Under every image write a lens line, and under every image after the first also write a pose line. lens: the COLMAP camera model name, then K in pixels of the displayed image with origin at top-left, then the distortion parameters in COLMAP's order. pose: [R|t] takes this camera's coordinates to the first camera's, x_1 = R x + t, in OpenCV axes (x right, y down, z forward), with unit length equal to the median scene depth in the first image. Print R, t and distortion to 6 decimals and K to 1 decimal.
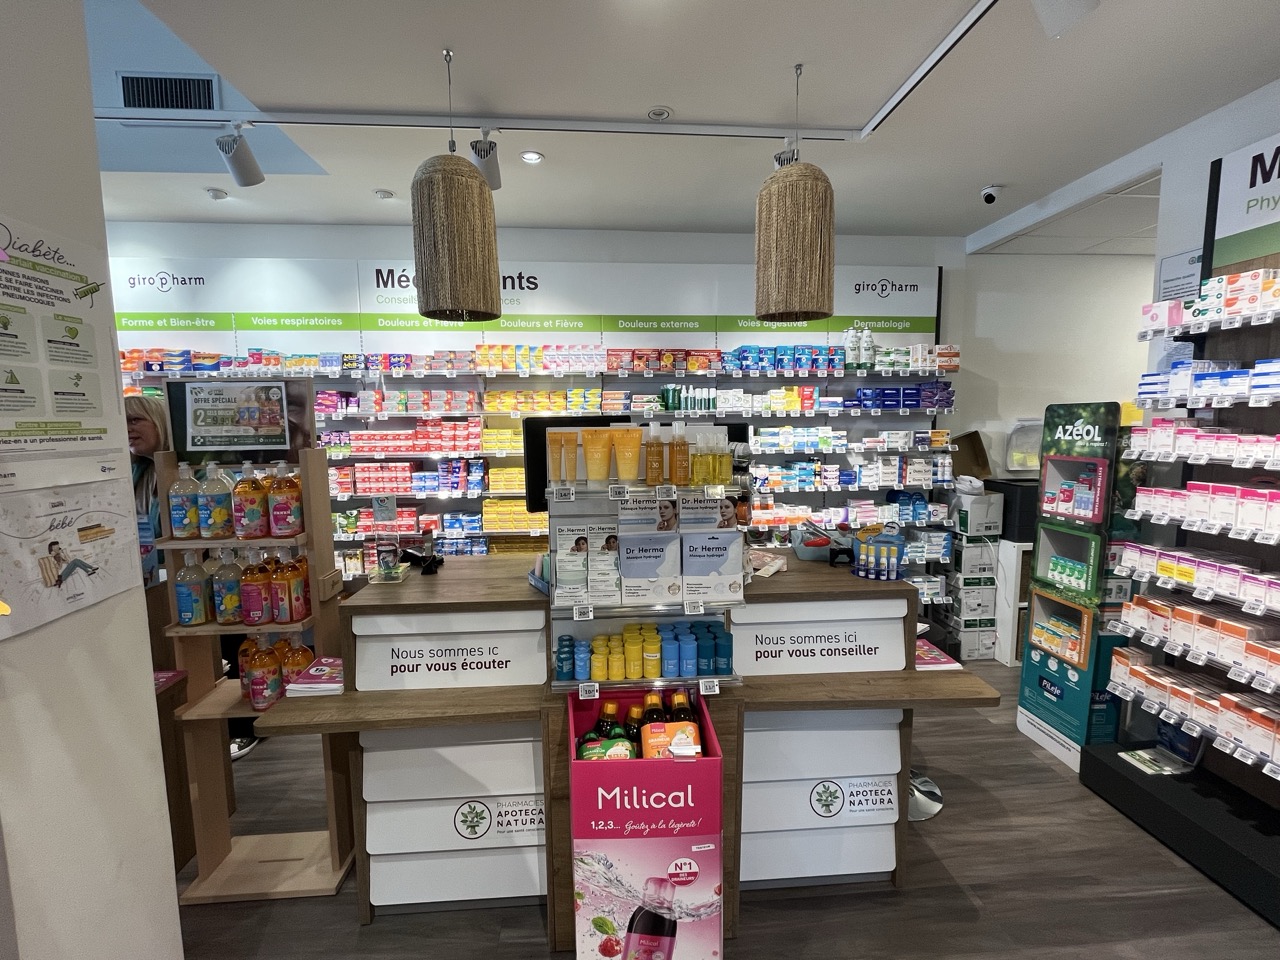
lens RADIAL K [[571.4, 0, 646.1], [0, 571.4, 485.0], [0, 0, 1]] dist [-0.002980, -0.000032]
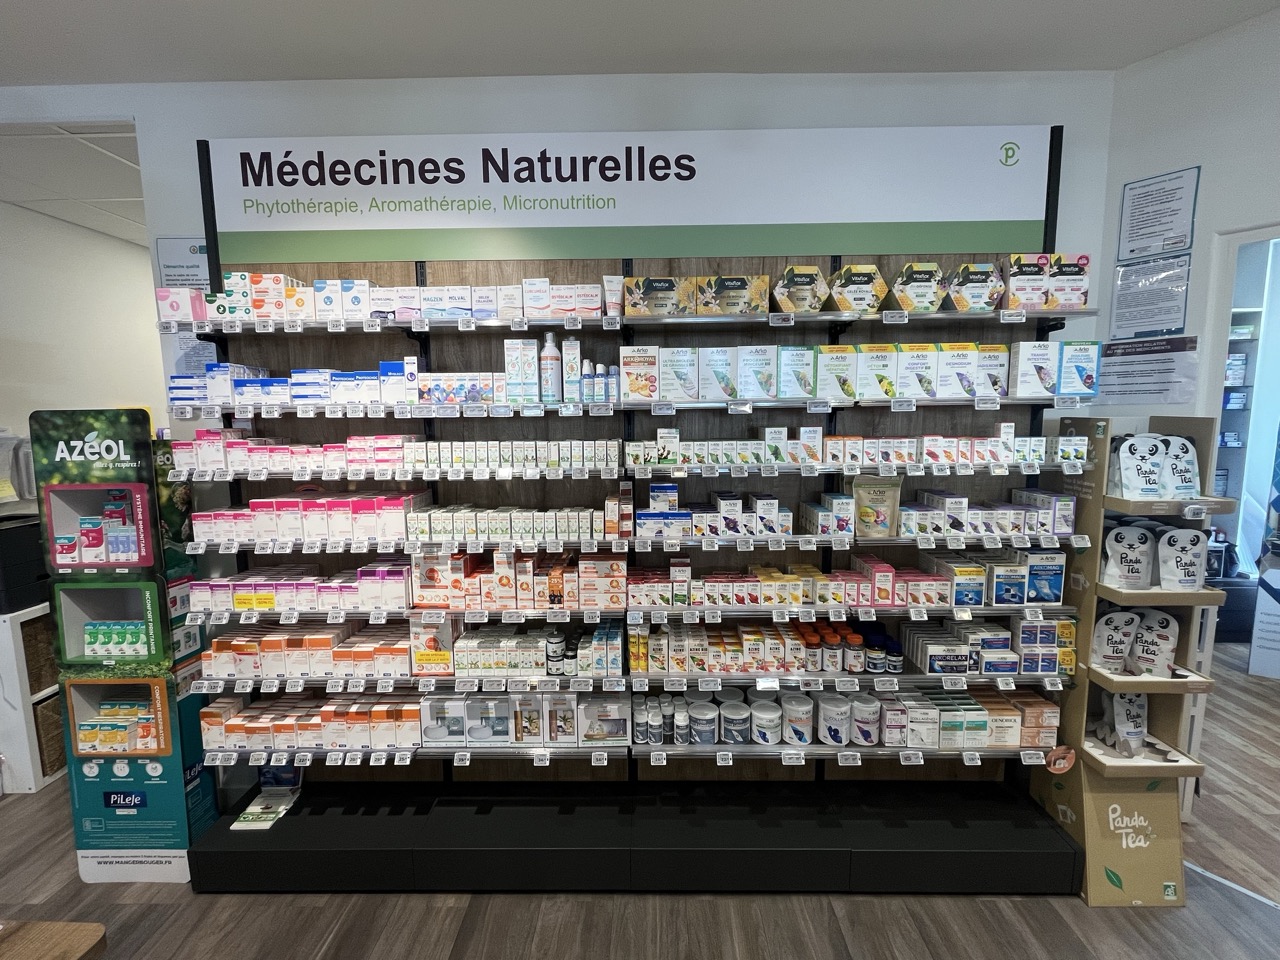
lens RADIAL K [[571.4, 0, 637.0], [0, 571.4, 478.3], [0, 0, 1]] dist [-0.002980, -0.000032]
pose [[0.098858, -0.109394, 0.989070, 0.121161], [0.121830, 0.987792, 0.097075, -0.048291], [-0.987616, 0.110902, 0.110979, 0.274199]]
